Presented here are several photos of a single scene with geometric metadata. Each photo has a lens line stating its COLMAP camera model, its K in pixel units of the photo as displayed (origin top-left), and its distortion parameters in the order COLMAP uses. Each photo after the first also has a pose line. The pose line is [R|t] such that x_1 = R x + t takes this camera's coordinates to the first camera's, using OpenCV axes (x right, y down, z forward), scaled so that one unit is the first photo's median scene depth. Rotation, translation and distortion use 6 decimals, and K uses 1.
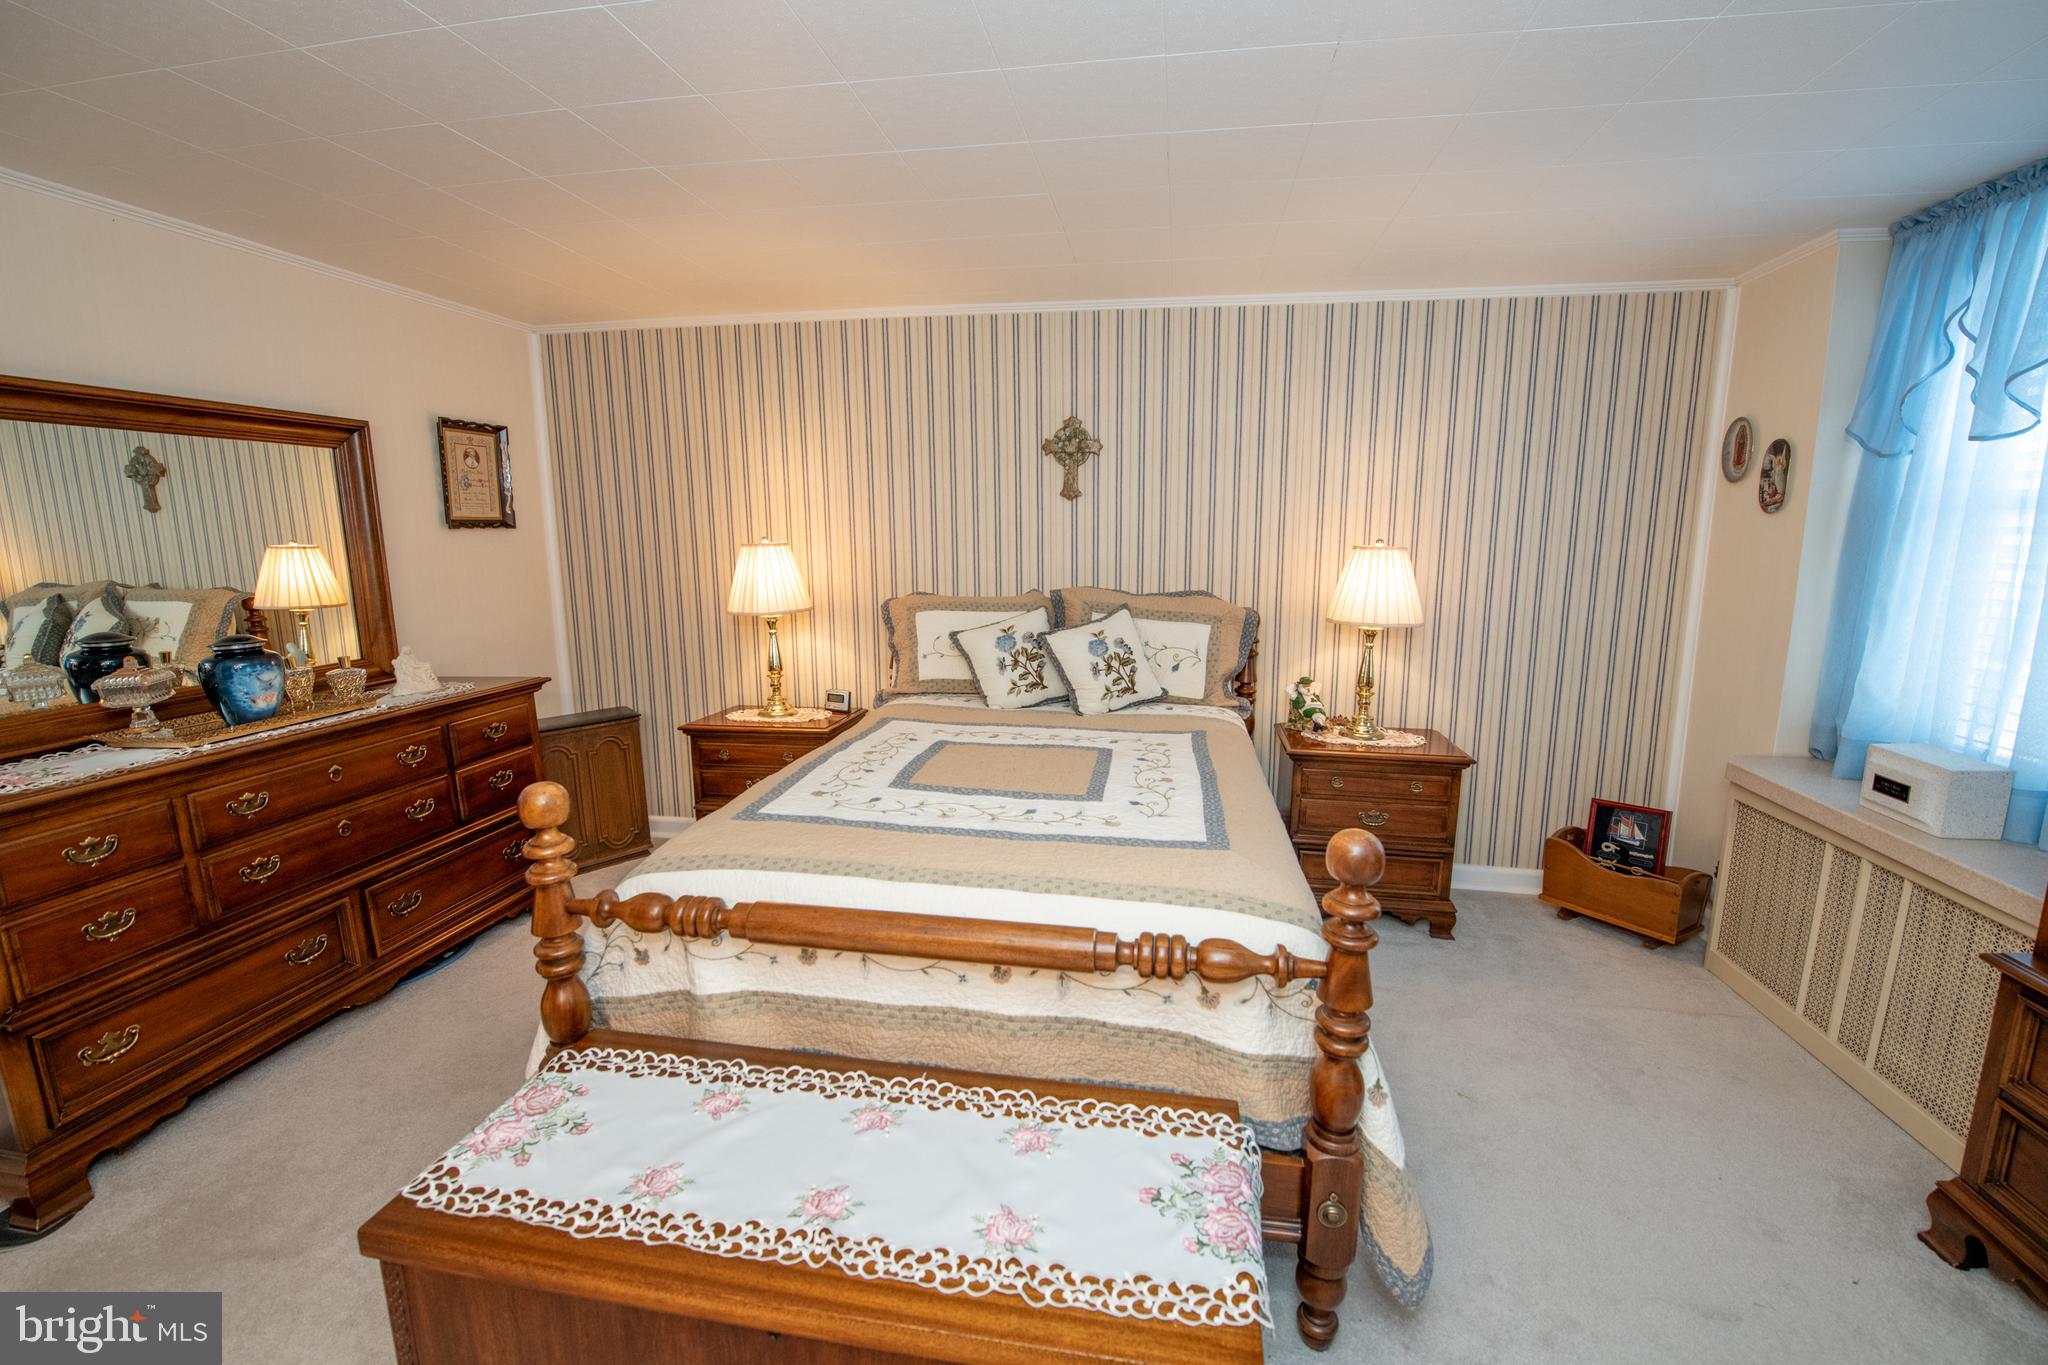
lens RADIAL K [[852.7, 0, 1044.2], [0, 852.7, 678.2], [0, 0, 1]] dist [-0.014645, -0.000911]
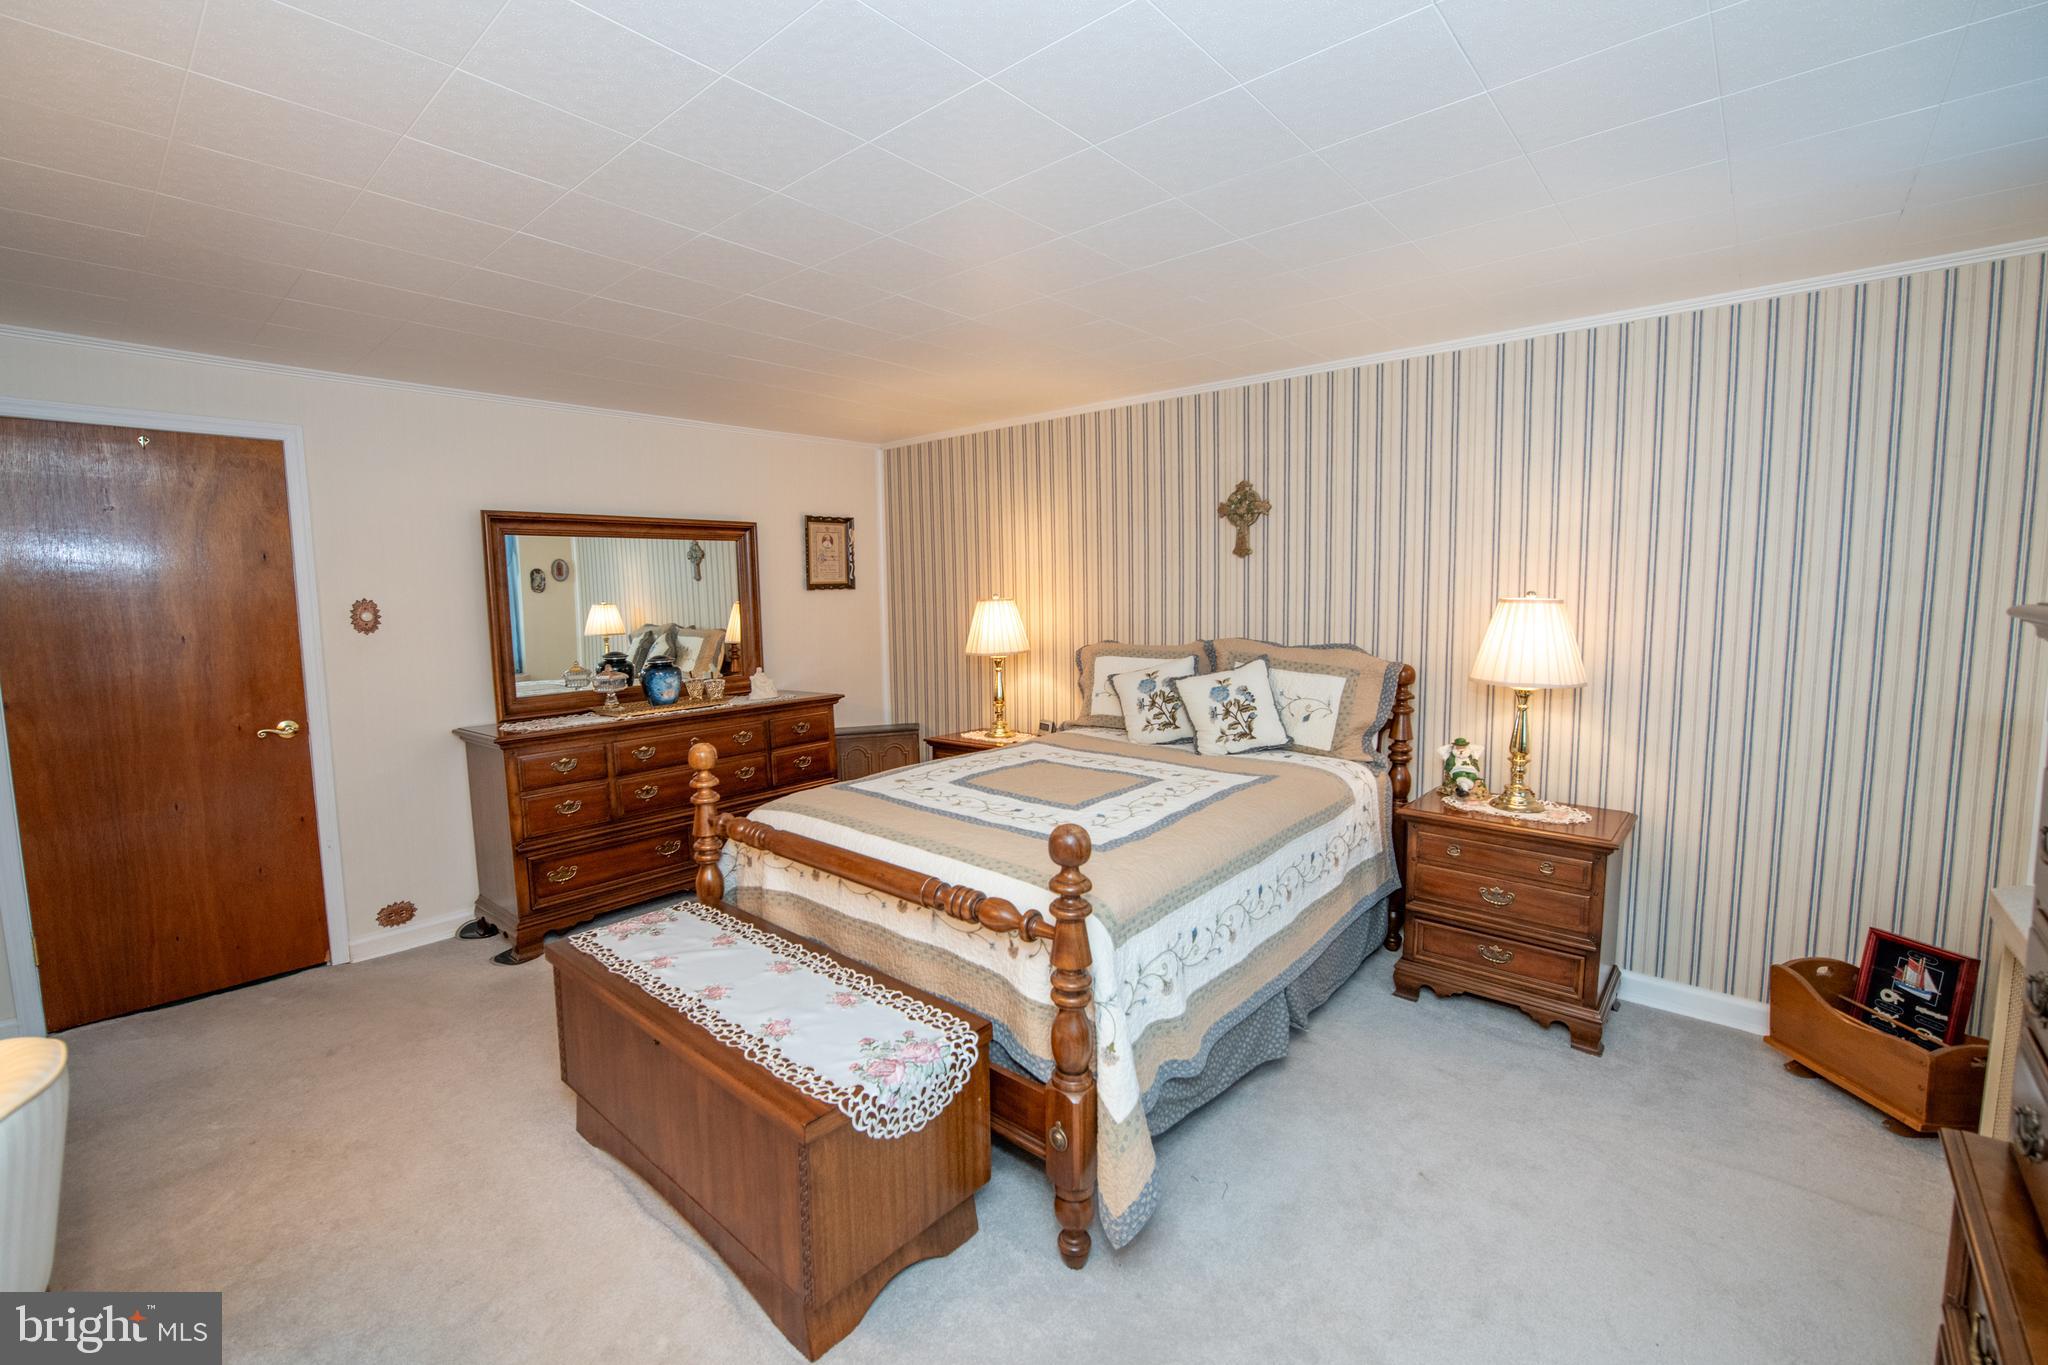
lens RADIAL K [[867.3, 0, 1009.8], [0, 867.3, 671.5], [0, 0, 1]] dist [-0.016290, -0.000364]
pose [[0.845293, 0.038016, -0.532948, 0.412254], [-0.075526, 0.995952, -0.048746, 0.009671], [0.528938, 0.081456, 0.844742, -0.069349]]
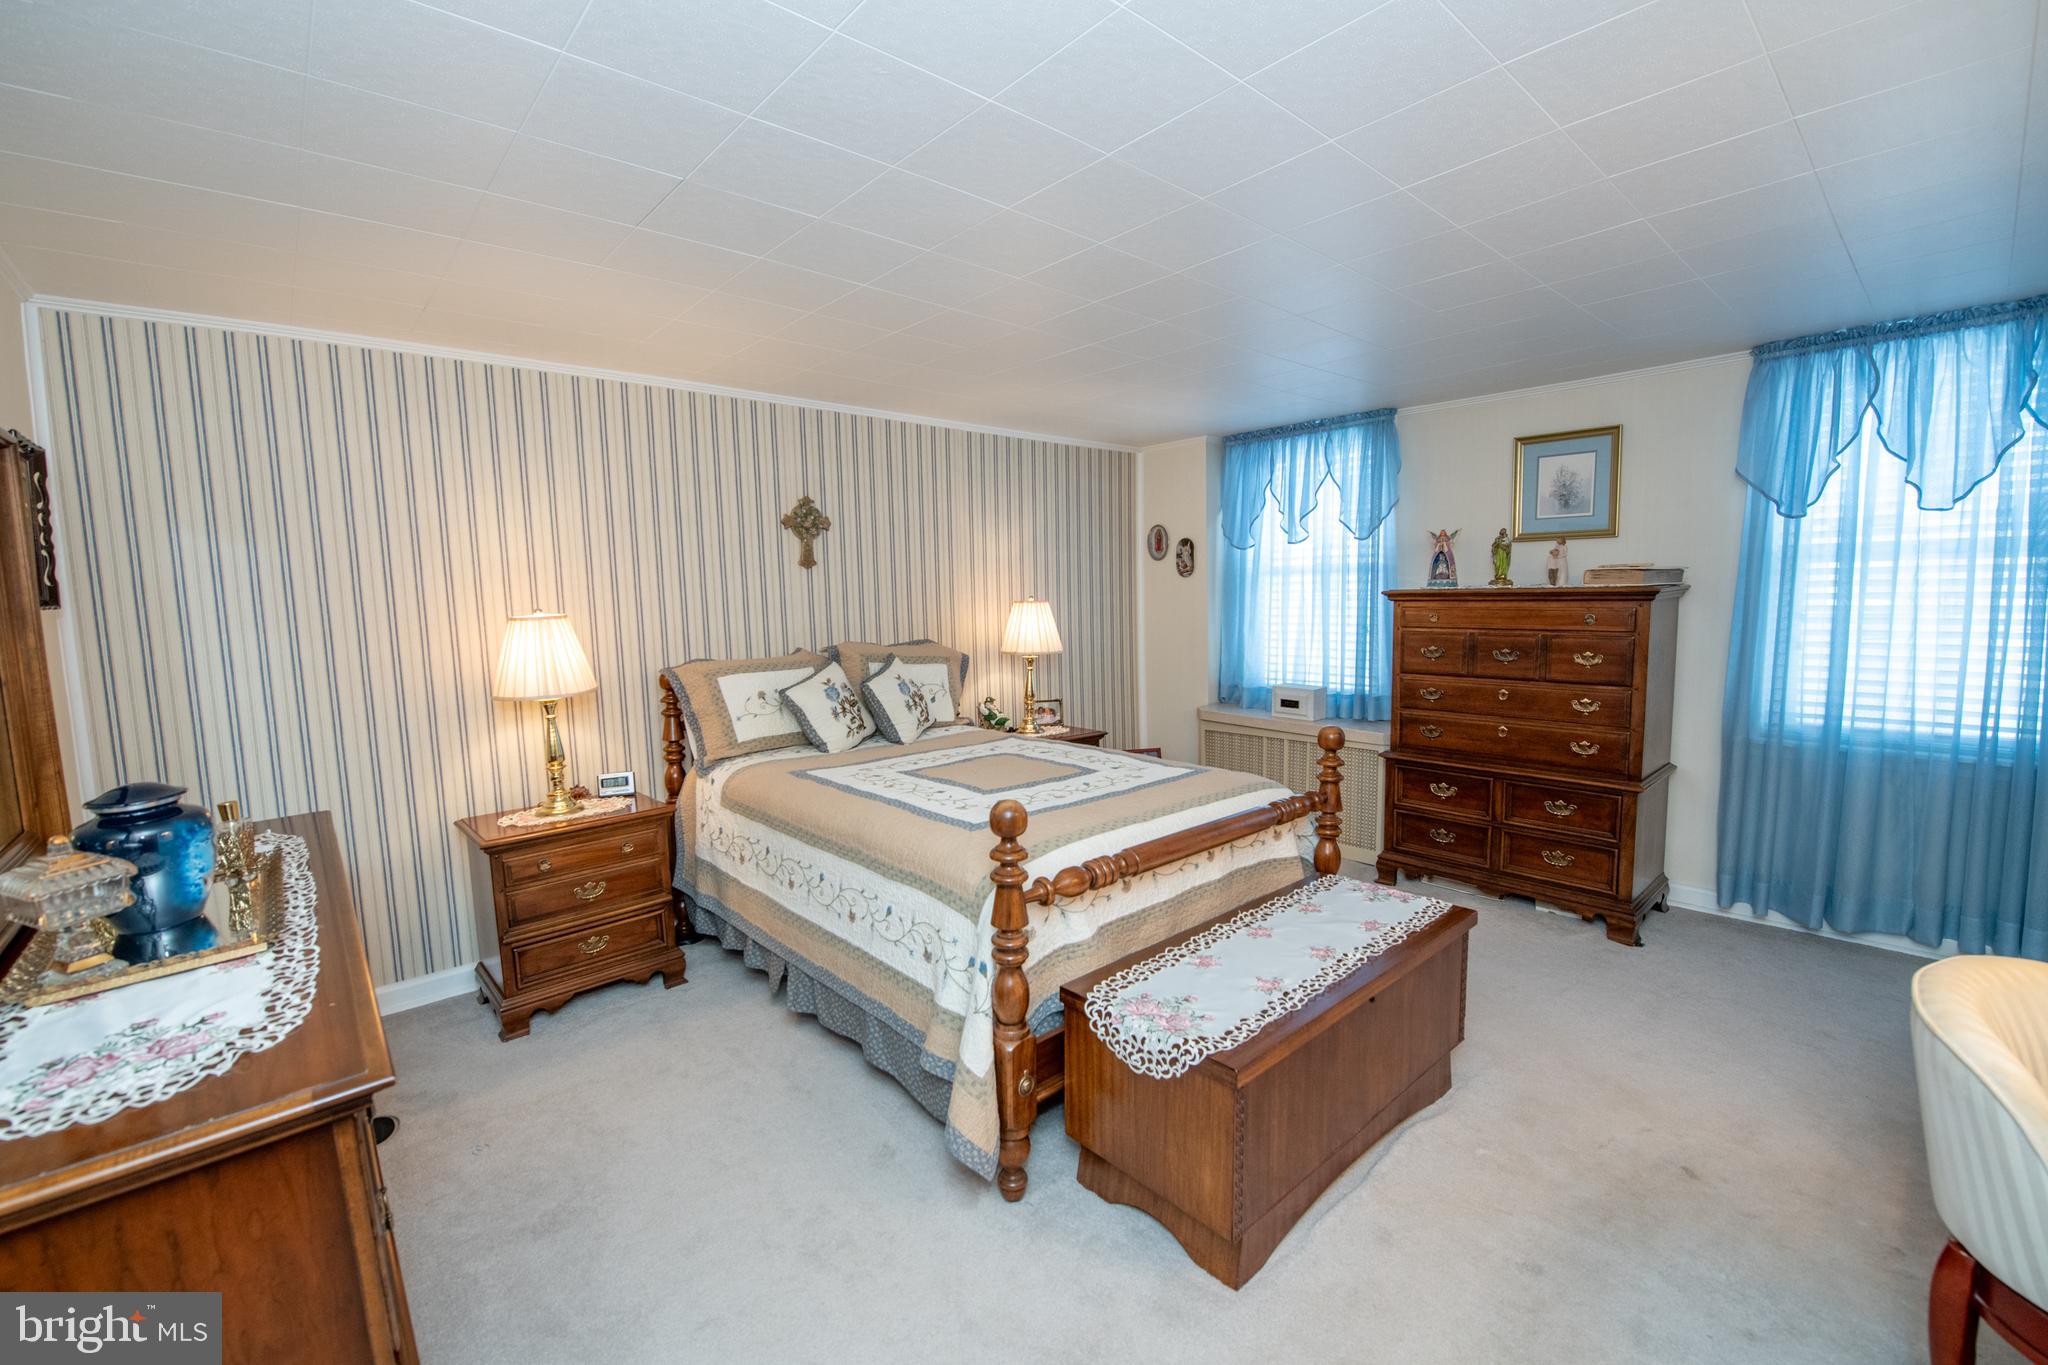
lens RADIAL K [[838.8, 0, 1015.9], [0, 838.8, 679.9], [0, 0, 1]] dist [-0.019150, -0.000209]
pose [[0.639994, -0.096688, 0.762273, -0.733063], [0.149931, 0.988696, -0.000471, -0.022734], [-0.753611, 0.114590, 0.647256, 0.095050]]
